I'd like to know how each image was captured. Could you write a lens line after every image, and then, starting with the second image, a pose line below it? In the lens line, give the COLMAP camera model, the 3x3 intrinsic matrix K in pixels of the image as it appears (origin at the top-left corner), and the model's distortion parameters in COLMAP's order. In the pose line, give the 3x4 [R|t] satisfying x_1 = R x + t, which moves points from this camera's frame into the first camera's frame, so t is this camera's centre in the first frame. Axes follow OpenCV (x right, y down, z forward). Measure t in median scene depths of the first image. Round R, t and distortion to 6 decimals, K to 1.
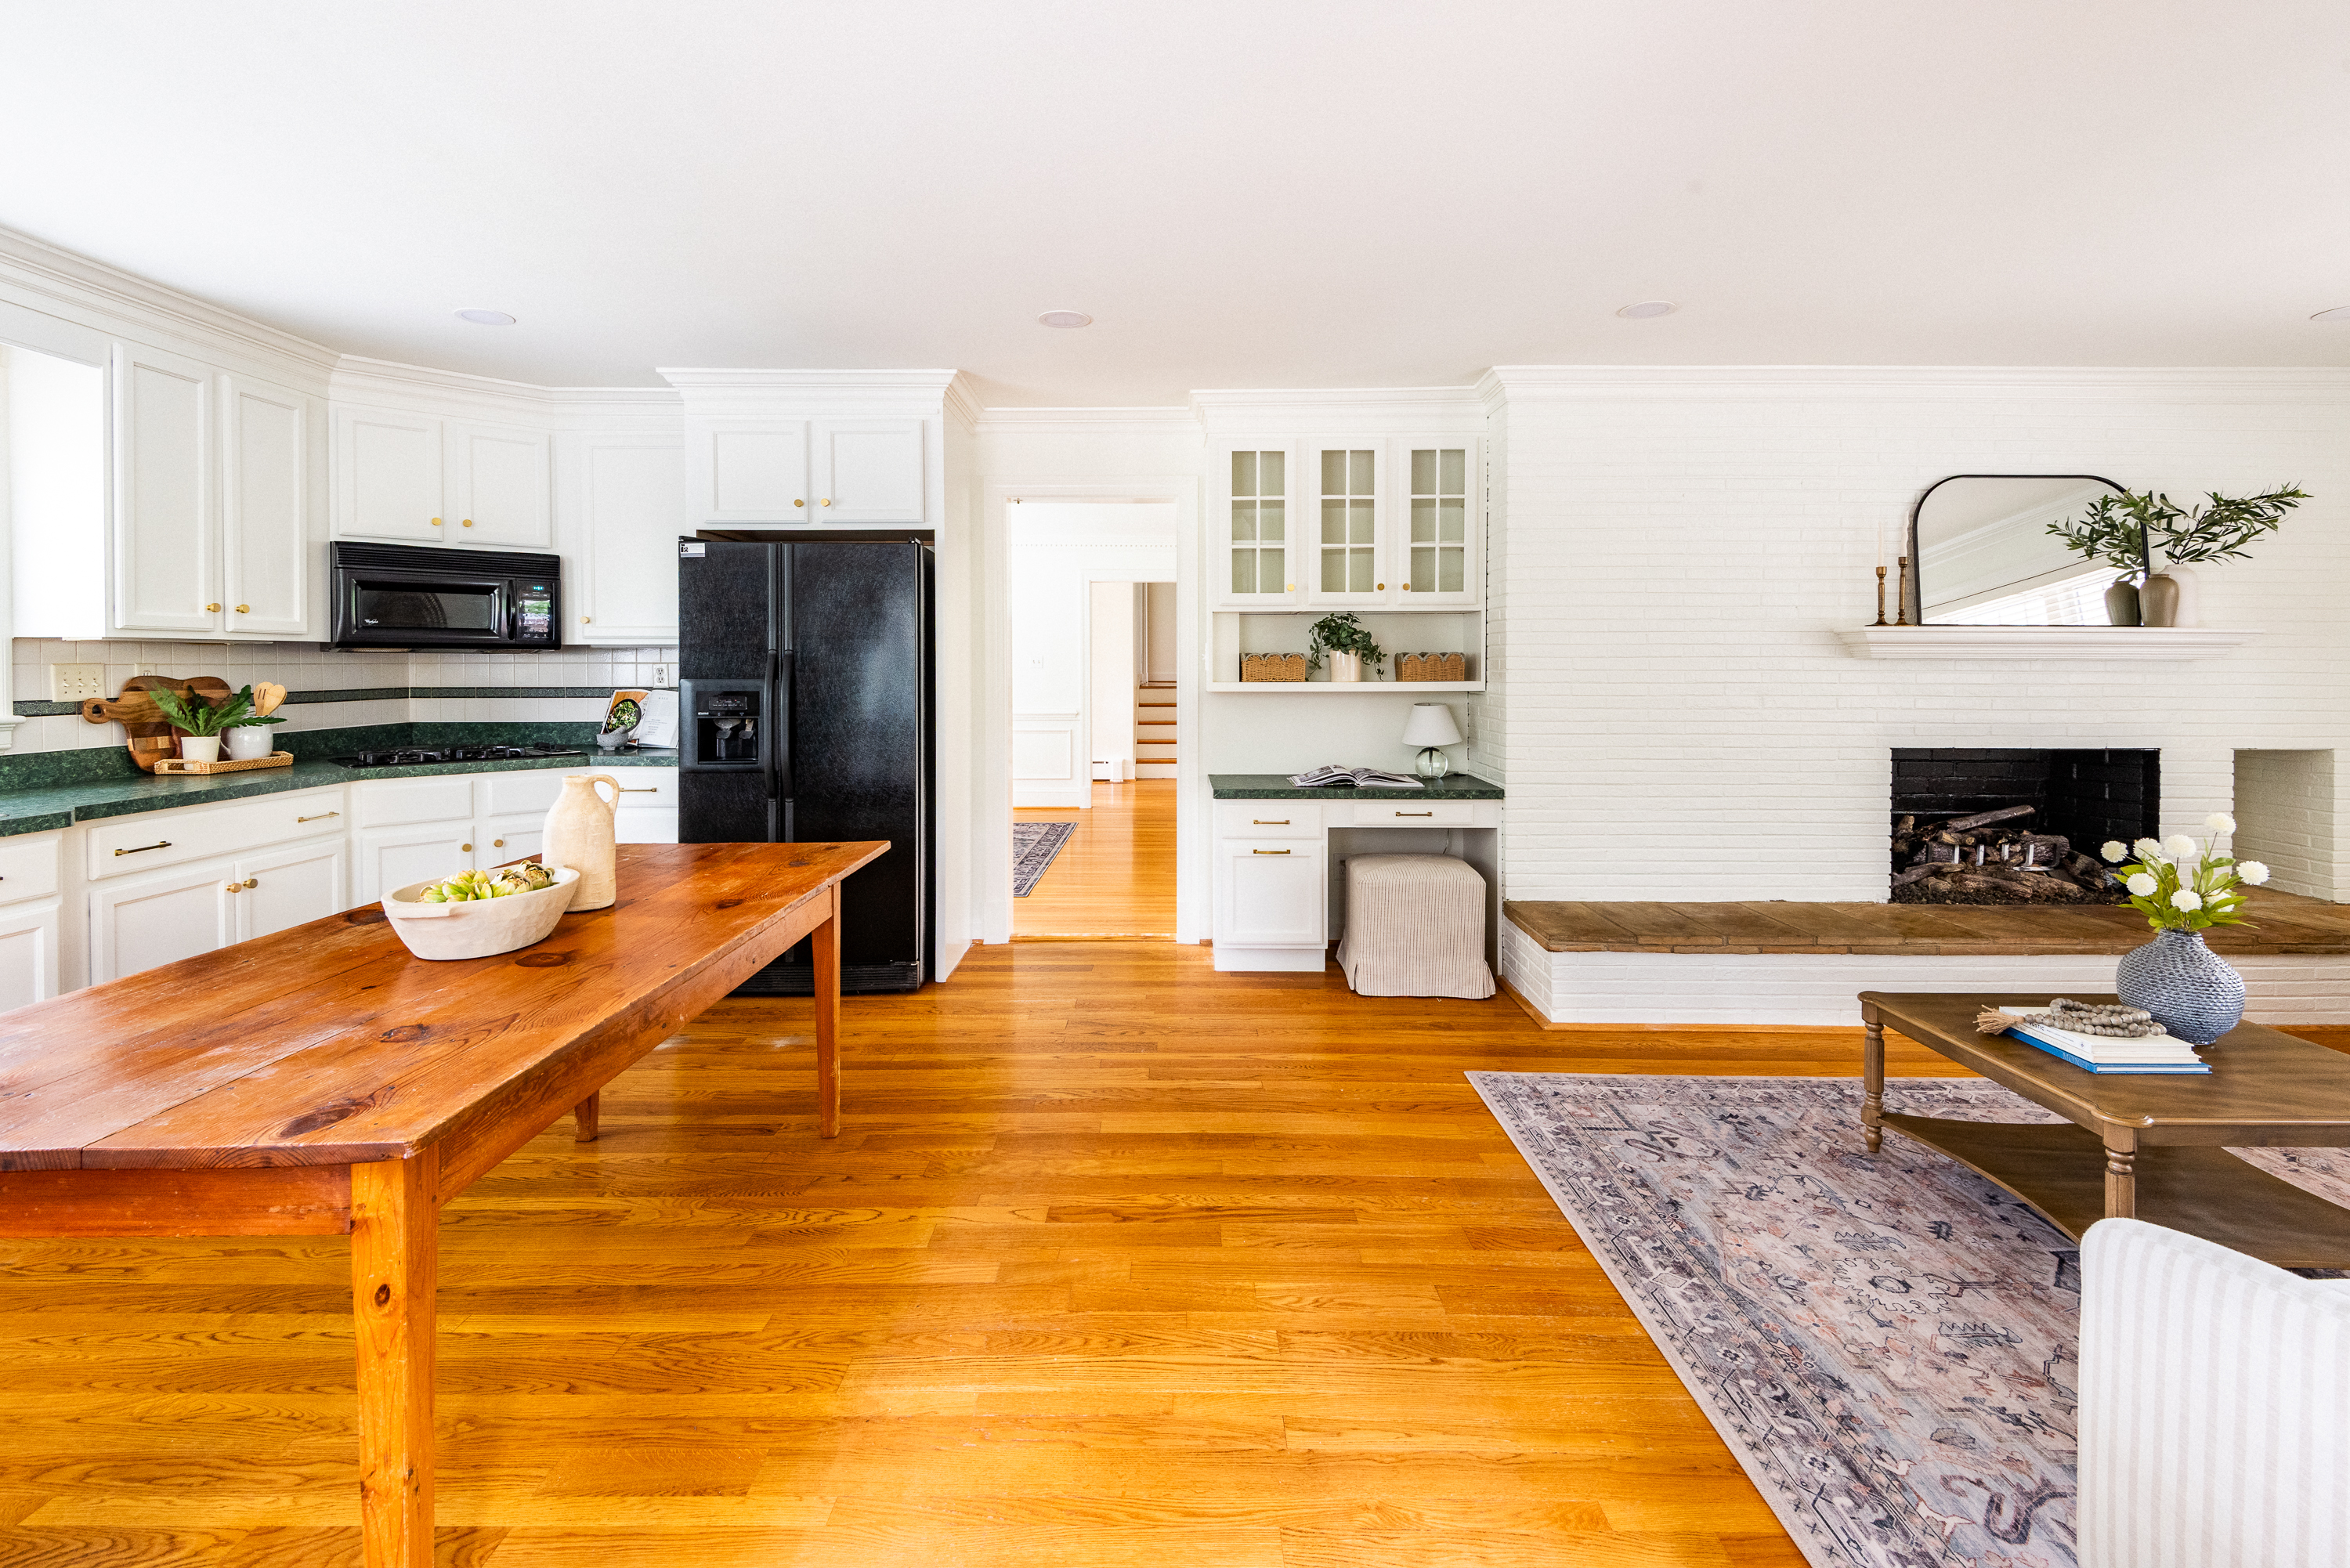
lens RADIAL K [[1074.2, 0, 1171.7], [0, 1074.2, 677.2], [0, 0, 1]] dist [-0.001959, -0.000689]
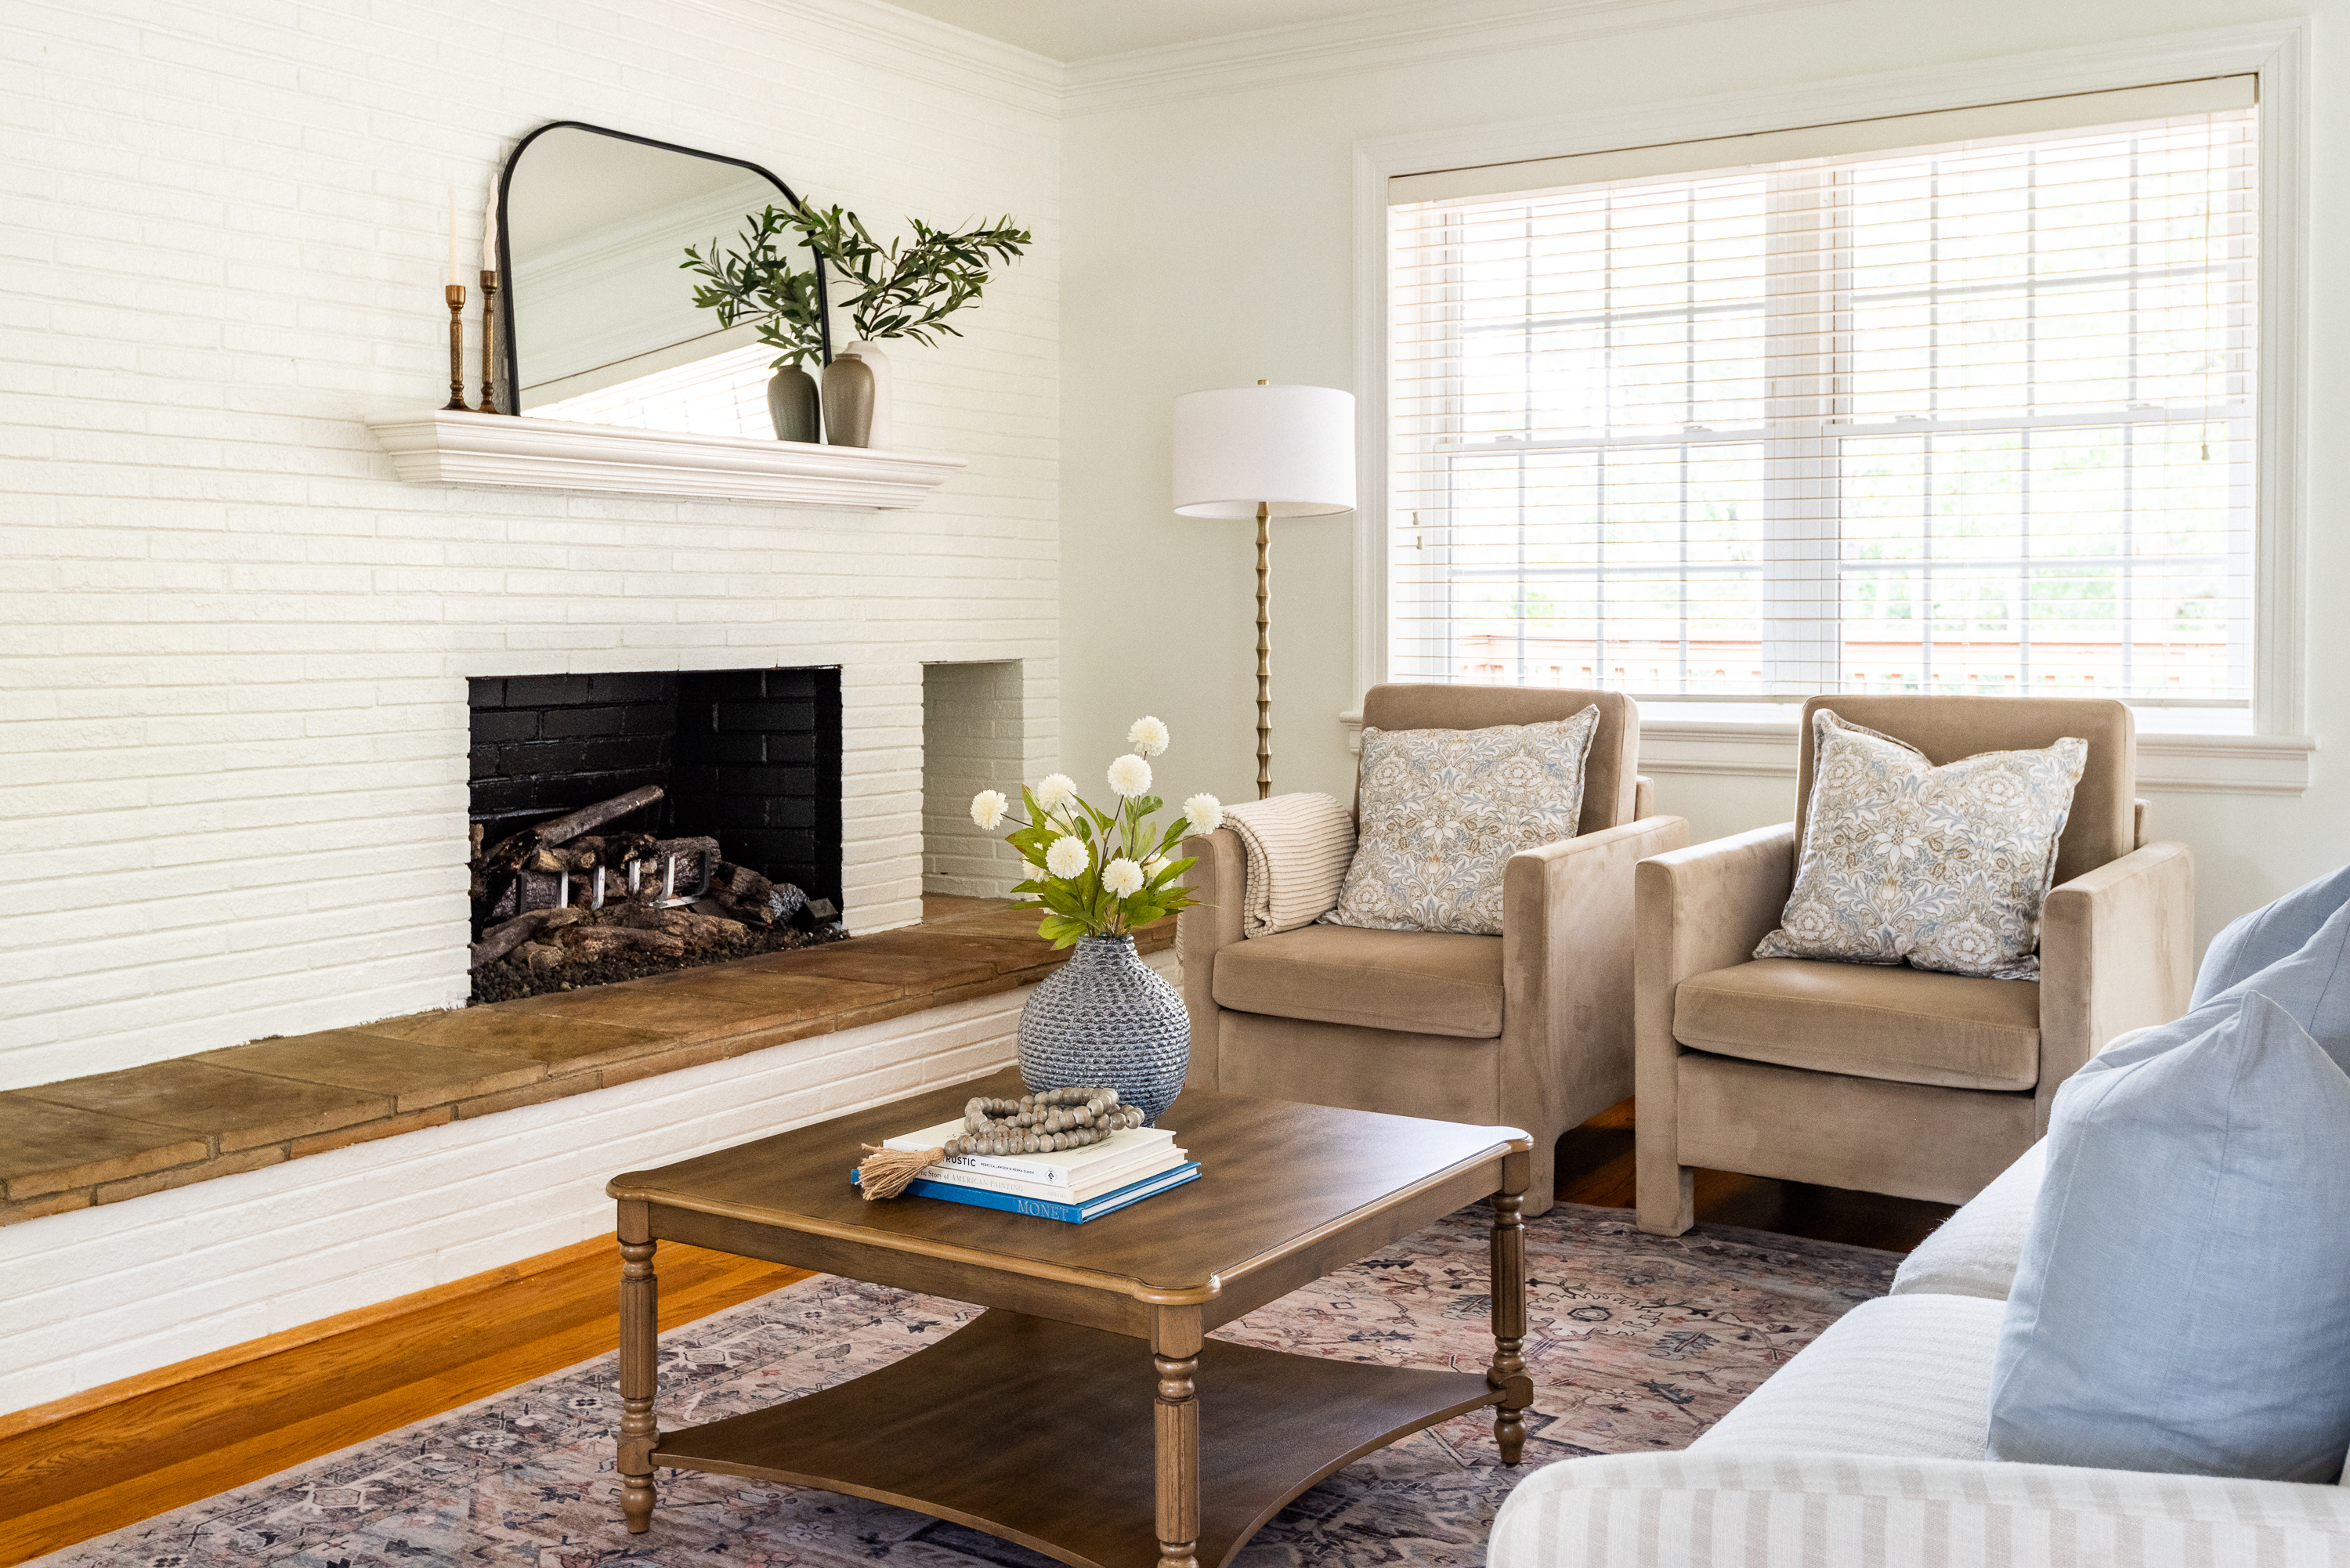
lens RADIAL K [[2329.6, 0, 1171.9], [0, 2329.6, 640.7], [0, 0, 1]] dist [0.015737, 0.009001]
pose [[0.544913, -0.018258, 0.838294, -0.021182], [0.011818, 0.999831, 0.014094, 0.040441], [-0.838409, 0.002227, 0.545037, 0.187843]]
